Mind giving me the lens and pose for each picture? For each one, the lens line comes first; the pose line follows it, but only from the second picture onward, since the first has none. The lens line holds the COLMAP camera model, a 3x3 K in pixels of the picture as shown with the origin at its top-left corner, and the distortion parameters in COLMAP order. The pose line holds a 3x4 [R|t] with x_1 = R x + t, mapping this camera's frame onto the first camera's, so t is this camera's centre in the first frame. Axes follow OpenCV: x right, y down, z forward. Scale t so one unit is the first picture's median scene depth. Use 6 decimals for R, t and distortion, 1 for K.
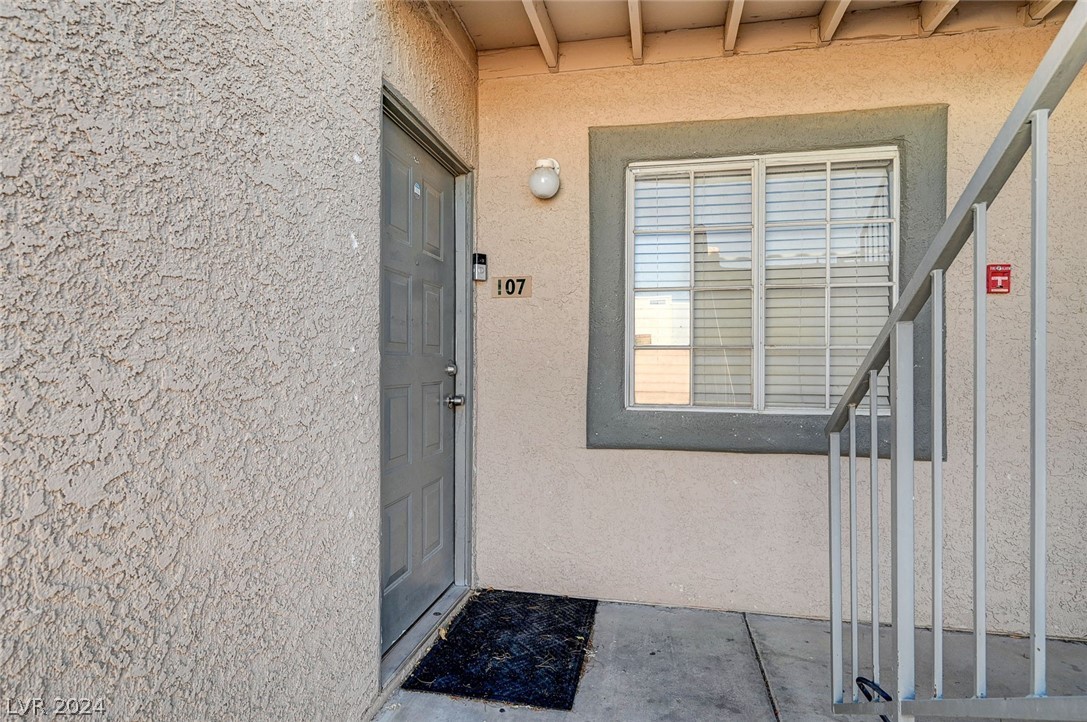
lens RADIAL K [[577.8, 0, 544.7], [0, 577.8, 364.2], [0, 0, 1]] dist [-0.002132, 0.000143]
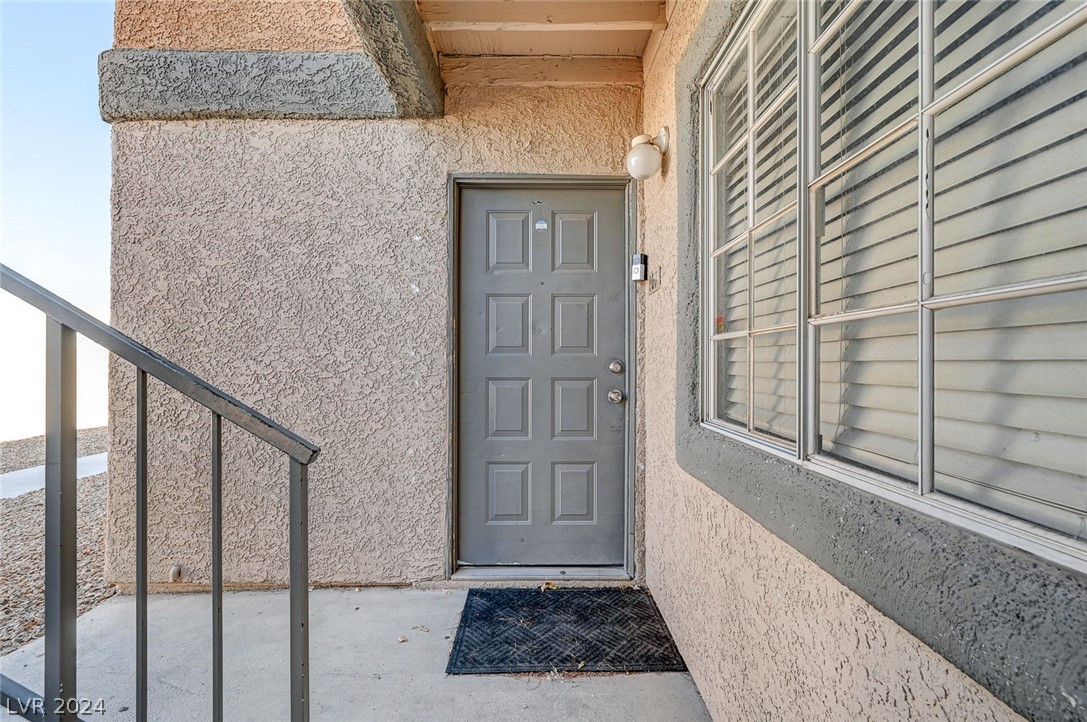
lens RADIAL K [[450.9, 0, 543.4], [0, 450.9, 359.4], [0, 0, 1]] dist [-0.000308, 0.000009]
pose [[0.212595, -0.010437, -0.977085, 1.392646], [-0.001792, 0.999937, -0.011071, 0.007355], [0.977139, 0.004104, 0.212563, 1.481121]]
